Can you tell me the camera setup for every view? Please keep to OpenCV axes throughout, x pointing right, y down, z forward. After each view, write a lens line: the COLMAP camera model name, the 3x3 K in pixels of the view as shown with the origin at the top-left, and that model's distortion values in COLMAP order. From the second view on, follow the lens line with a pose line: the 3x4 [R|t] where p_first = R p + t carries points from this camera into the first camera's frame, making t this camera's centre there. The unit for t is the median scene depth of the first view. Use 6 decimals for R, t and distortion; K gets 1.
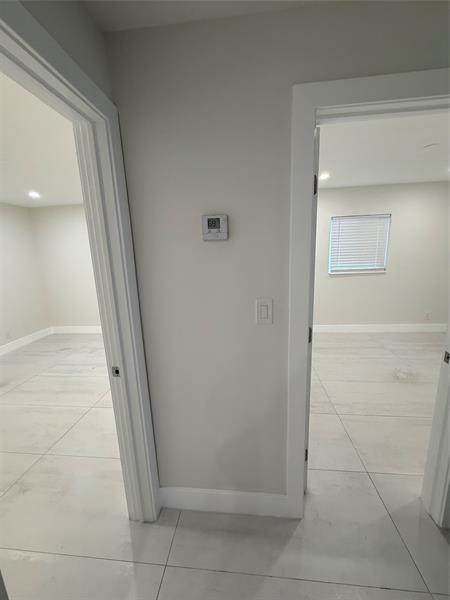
lens RADIAL K [[242.2, 0, 225.0], [0, 242.2, 300.0], [0, 0, 1]] dist [-0.000075, -0.000007]
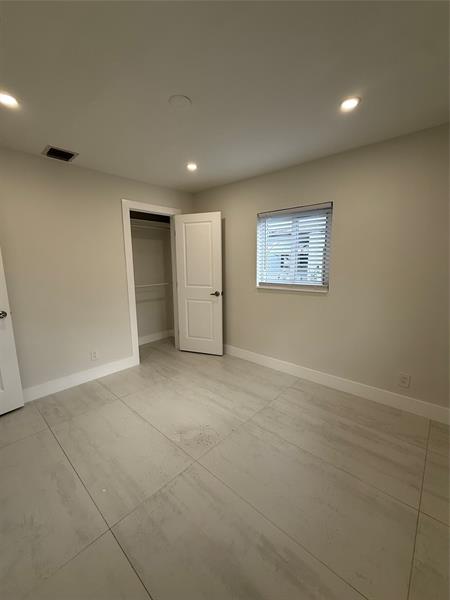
lens RADIAL K [[242.2, 0, 225.0], [0, 242.2, 300.0], [0, 0, 1]] dist [-0.000075, -0.000007]
pose [[0.807247, 0.119741, -0.577939, 0.811707], [-0.136370, 0.990548, 0.014750, -0.066448], [0.574243, 0.066907, 0.815946, 0.323244]]
